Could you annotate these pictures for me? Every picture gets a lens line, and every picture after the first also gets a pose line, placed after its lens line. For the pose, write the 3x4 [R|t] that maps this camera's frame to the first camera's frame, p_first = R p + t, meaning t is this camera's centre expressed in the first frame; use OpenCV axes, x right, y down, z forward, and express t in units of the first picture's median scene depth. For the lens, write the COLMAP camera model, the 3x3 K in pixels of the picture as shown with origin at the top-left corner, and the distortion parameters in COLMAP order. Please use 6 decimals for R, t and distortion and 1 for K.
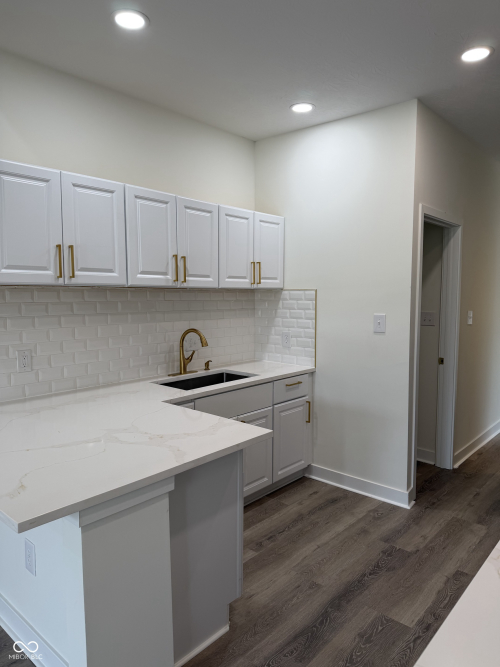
lens RADIAL K [[470.0, 0, 250.0], [0, 470.0, 333.5], [0, 0, 1]] dist [0.042517, -0.057980]
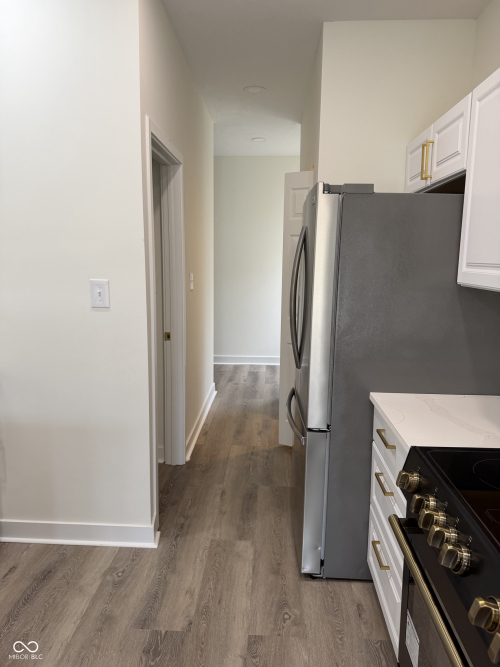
lens RADIAL K [[470.0, 0, 250.0], [0, 470.0, 333.5], [0, 0, 1]] dist [0.042517, -0.057980]
pose [[0.779683, -0.088413, 0.619902, 0.024991], [0.035883, 0.994664, 0.096730, -0.022339], [-0.625146, -0.053175, 0.778695, 0.352217]]
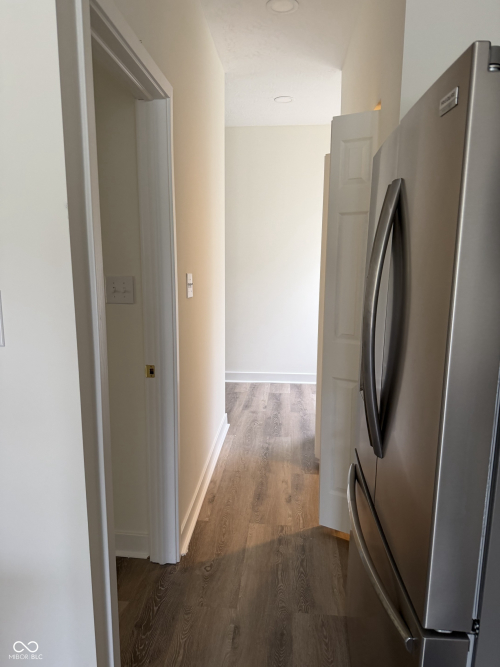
lens RADIAL K [[470.0, 0, 250.0], [0, 470.0, 333.5], [0, 0, 1]] dist [0.042517, -0.057980]
pose [[0.799801, -0.094034, 0.592854, 0.227829], [0.041649, 0.993967, 0.101469, -0.037428], [-0.598819, -0.056463, 0.798892, 0.629127]]
